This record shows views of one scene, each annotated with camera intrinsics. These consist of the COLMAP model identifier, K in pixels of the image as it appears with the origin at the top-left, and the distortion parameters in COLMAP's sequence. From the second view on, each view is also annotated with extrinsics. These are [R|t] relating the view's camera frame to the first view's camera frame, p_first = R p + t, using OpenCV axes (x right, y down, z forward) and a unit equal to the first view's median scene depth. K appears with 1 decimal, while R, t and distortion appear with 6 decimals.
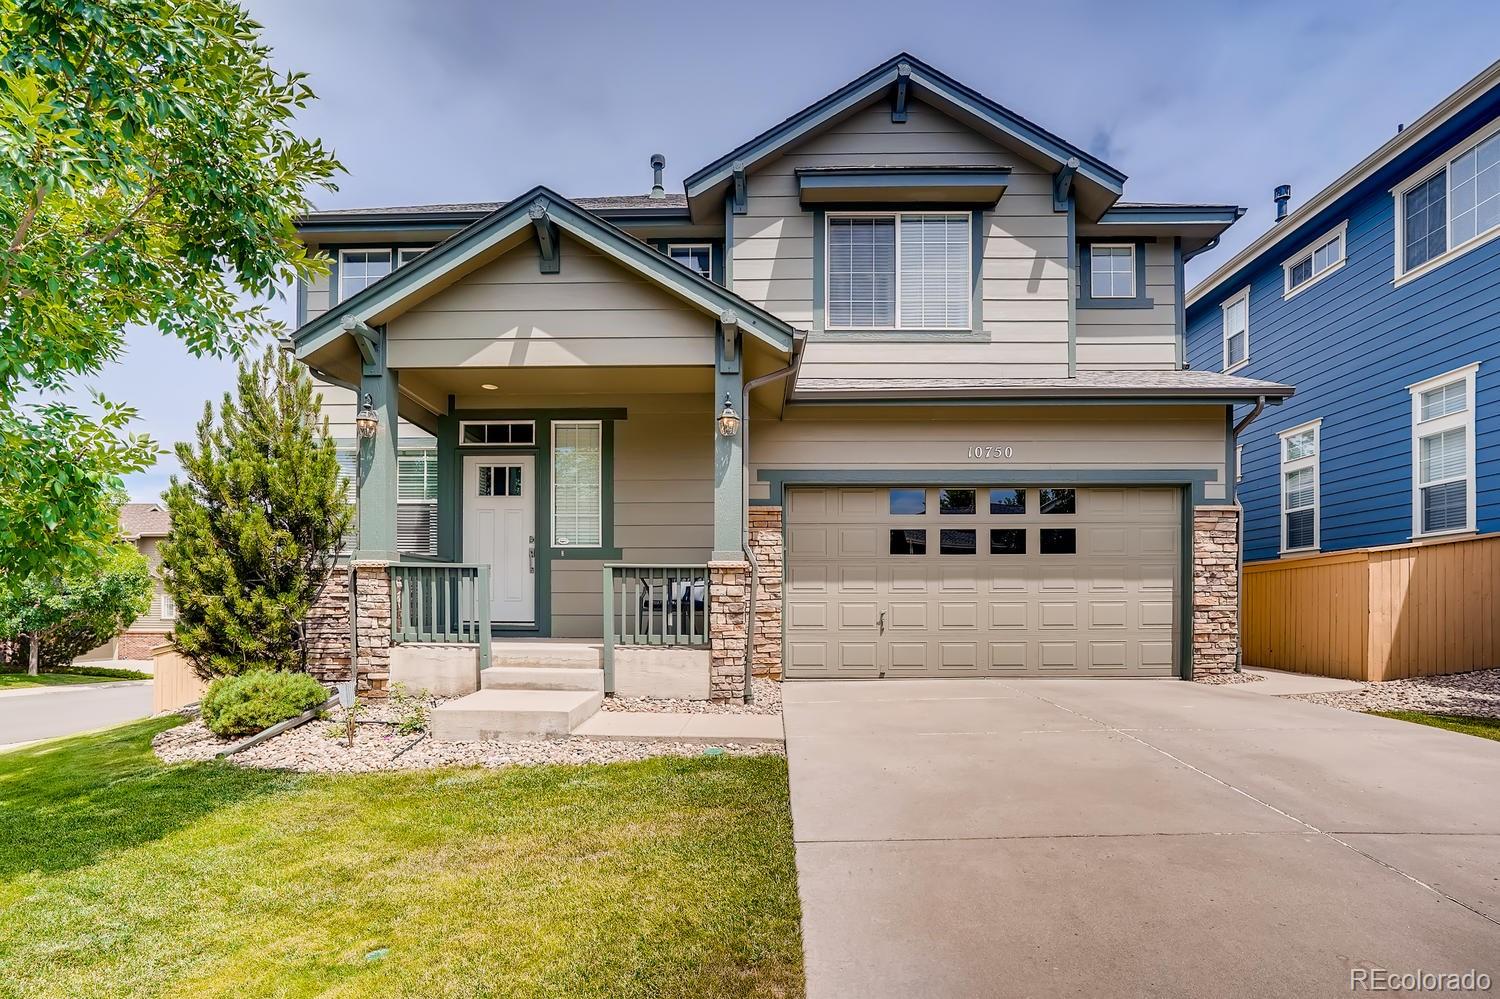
lens RADIAL K [[725.2, 0, 754.0], [0, 725.2, 518.9], [0, 0, 1]] dist [-0.031519, 0.000103]
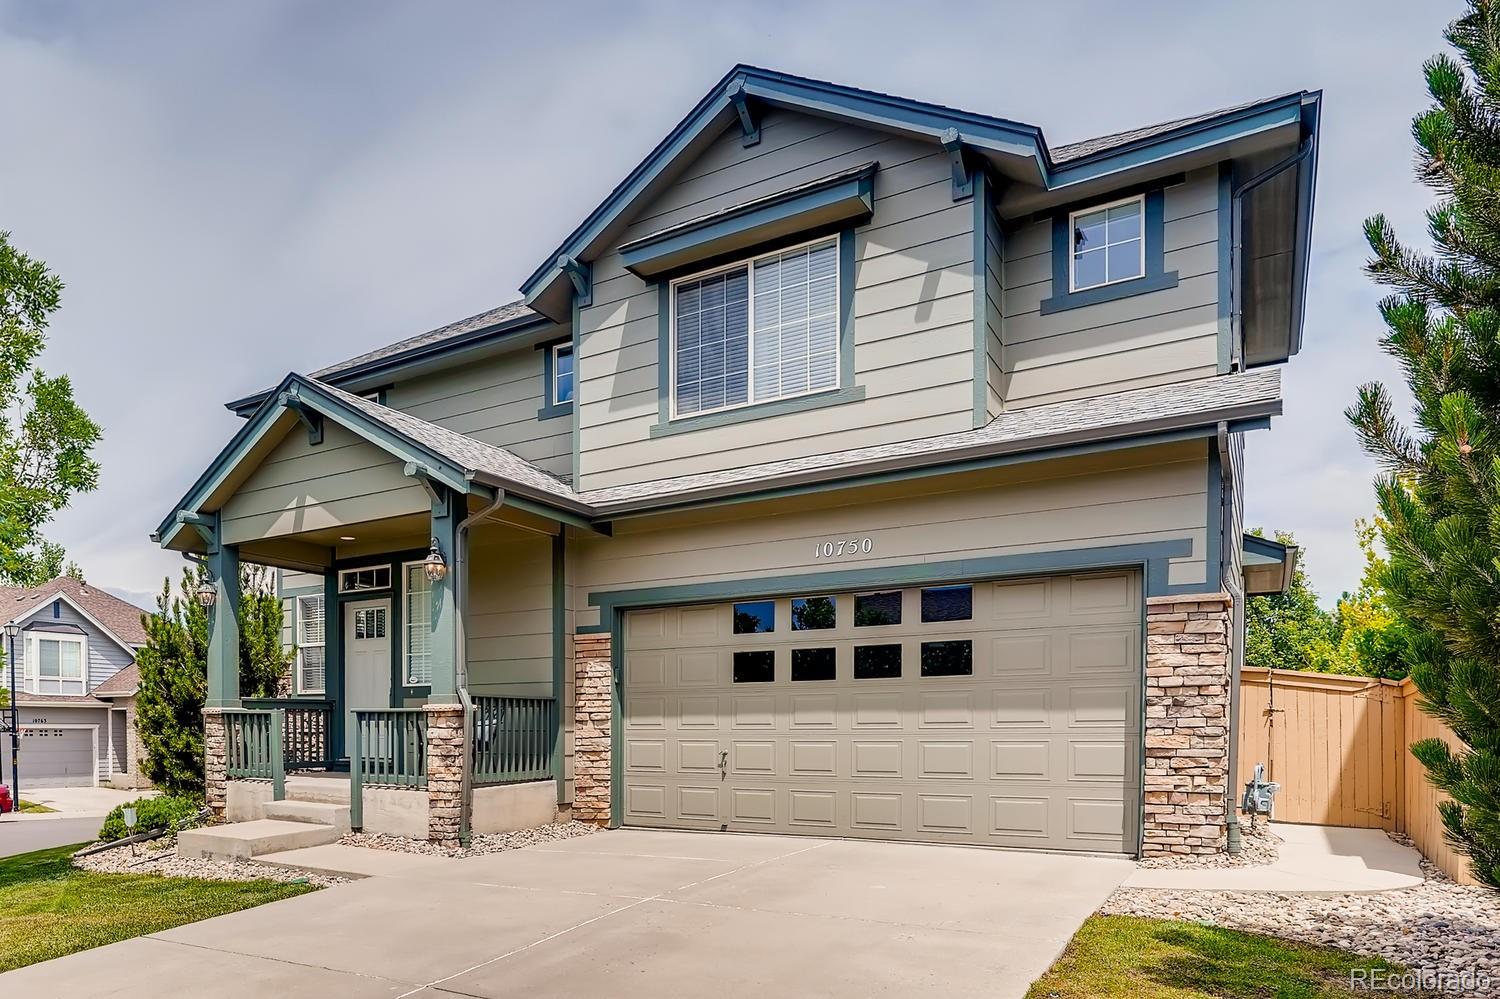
lens RADIAL K [[1070.9, 0, 747.2], [0, 1070.9, 574.3], [0, 0, 1]] dist [-0.035568, -0.002716]
pose [[0.850367, -0.073502, -0.521031, 0.842839], [0.068826, 0.997226, -0.028350, -0.038649], [0.521669, -0.011753, 0.853067, -0.035973]]
